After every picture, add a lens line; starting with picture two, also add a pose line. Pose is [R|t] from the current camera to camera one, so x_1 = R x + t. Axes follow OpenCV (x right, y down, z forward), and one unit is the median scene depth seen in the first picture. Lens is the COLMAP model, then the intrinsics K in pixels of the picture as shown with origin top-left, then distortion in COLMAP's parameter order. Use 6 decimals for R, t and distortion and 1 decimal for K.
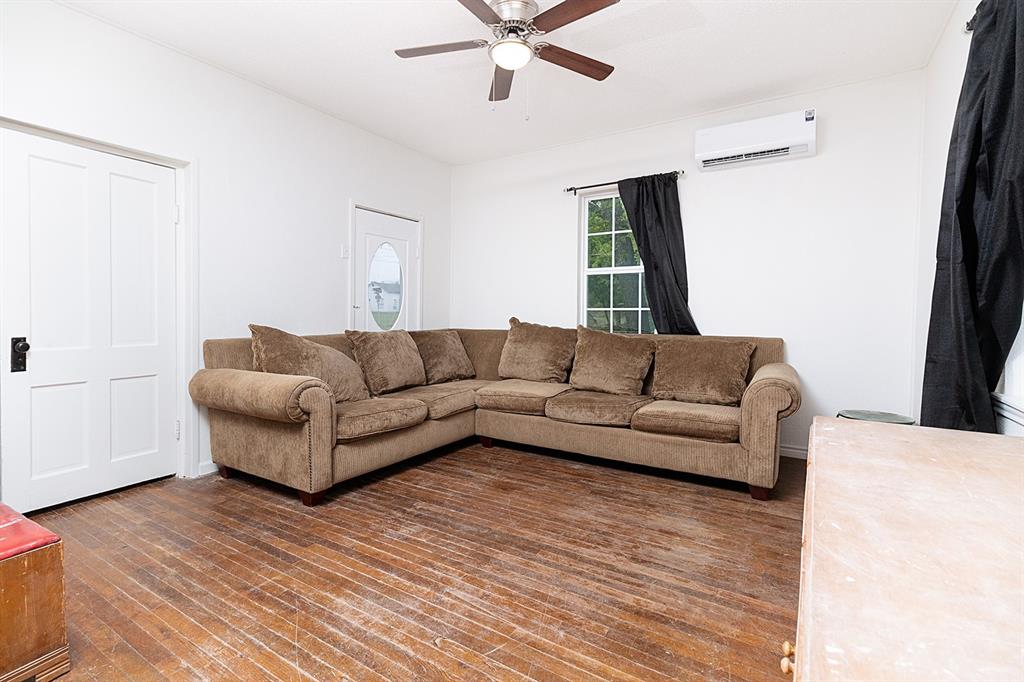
lens RADIAL K [[447.9, 0, 510.0], [0, 447.9, 322.3], [0, 0, 1]] dist [0.001875, -0.000033]
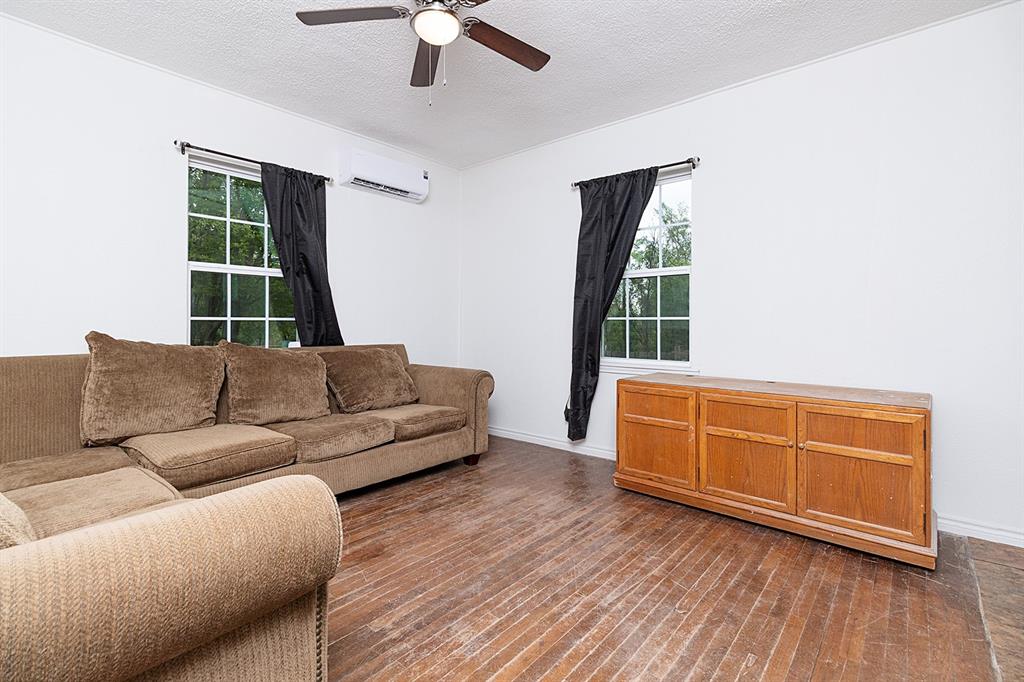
lens RADIAL K [[447.9, 0, 510.0], [0, 447.9, 322.3], [0, 0, 1]] dist [0.001875, -0.000033]
pose [[0.199974, 0.001839, 0.979800, -0.799231], [0.017275, 0.999836, -0.005402, -0.019412], [-0.979649, 0.018006, 0.199909, 0.686949]]
